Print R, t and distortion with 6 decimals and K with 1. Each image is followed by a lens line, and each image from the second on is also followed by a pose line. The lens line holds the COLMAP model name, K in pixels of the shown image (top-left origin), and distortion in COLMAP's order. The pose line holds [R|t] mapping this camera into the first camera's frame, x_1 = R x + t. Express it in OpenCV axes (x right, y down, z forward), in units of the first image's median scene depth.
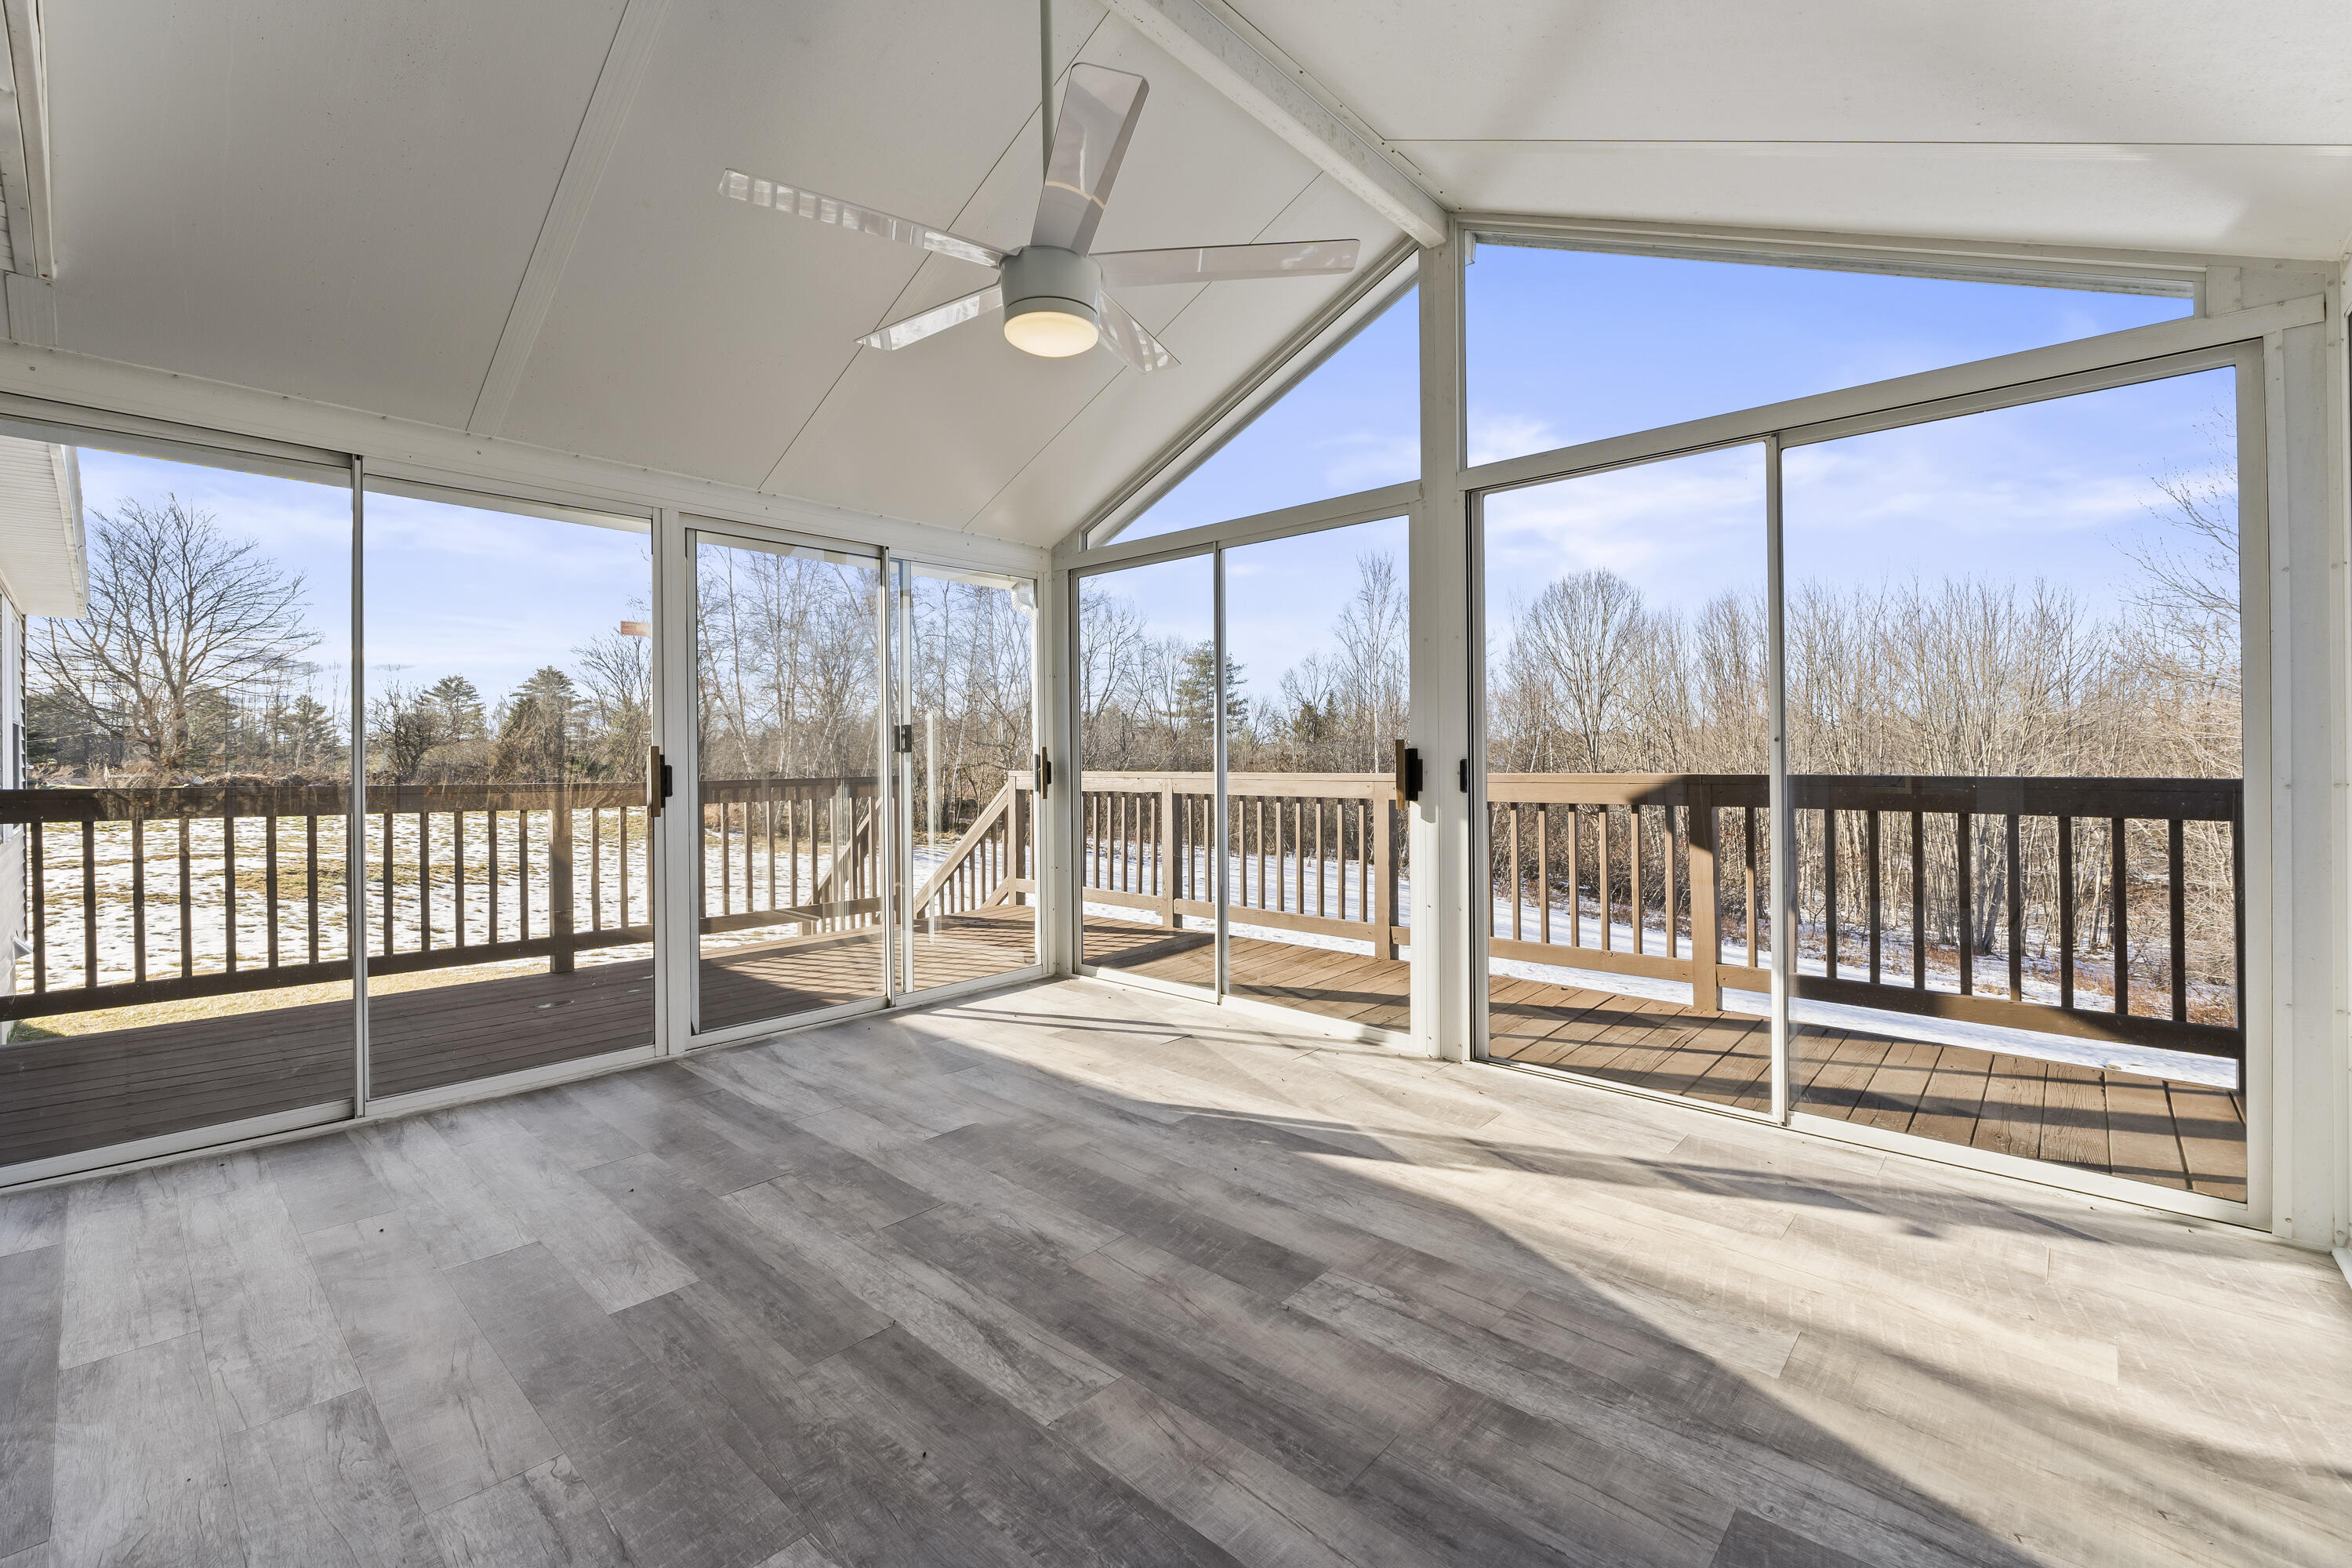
lens RADIAL K [[996.1, 0, 1173.5], [0, 996.1, 750.8], [0, 0, 1]] dist [-0.005608, 0.000188]
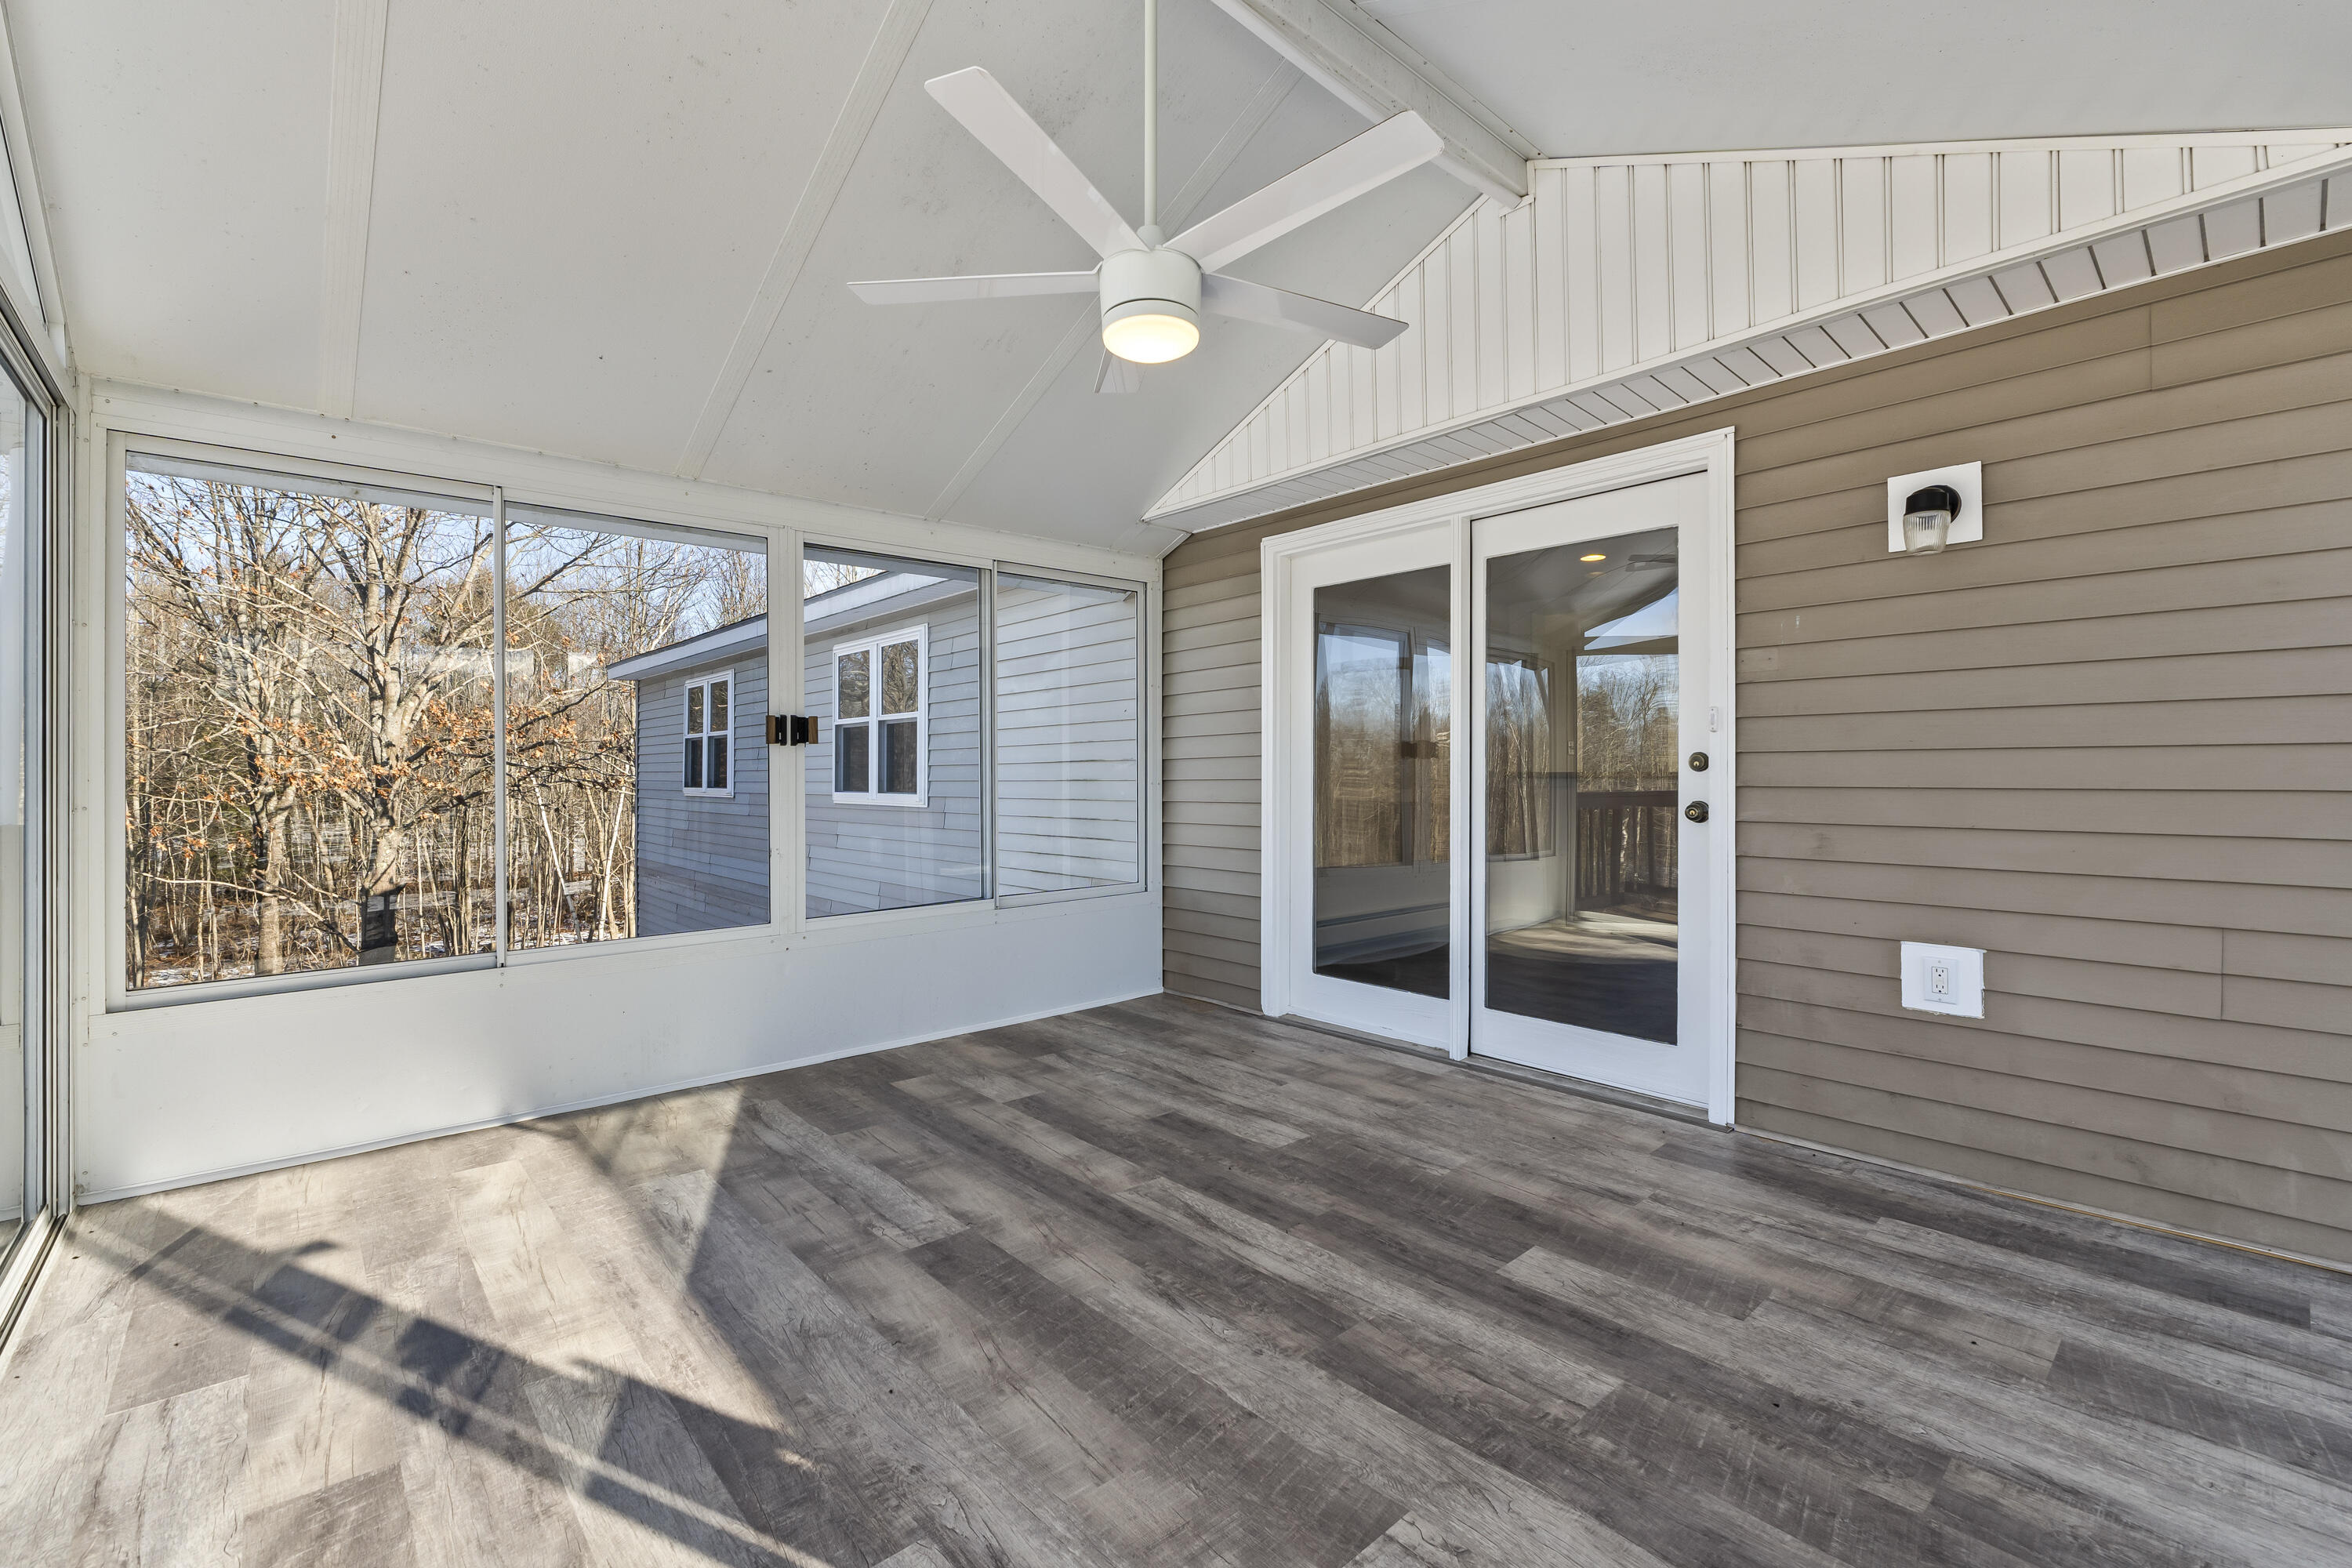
lens RADIAL K [[996.1, 0, 1179.0], [0, 996.1, 774.0], [0, 0, 1]] dist [-0.005608, 0.000188]
pose [[-0.995813, 0.008217, 0.091048, -0.236270], [0.008087, 0.999966, -0.001798, 0.009283], [-0.091060, -0.001054, -0.995845, 1.997399]]
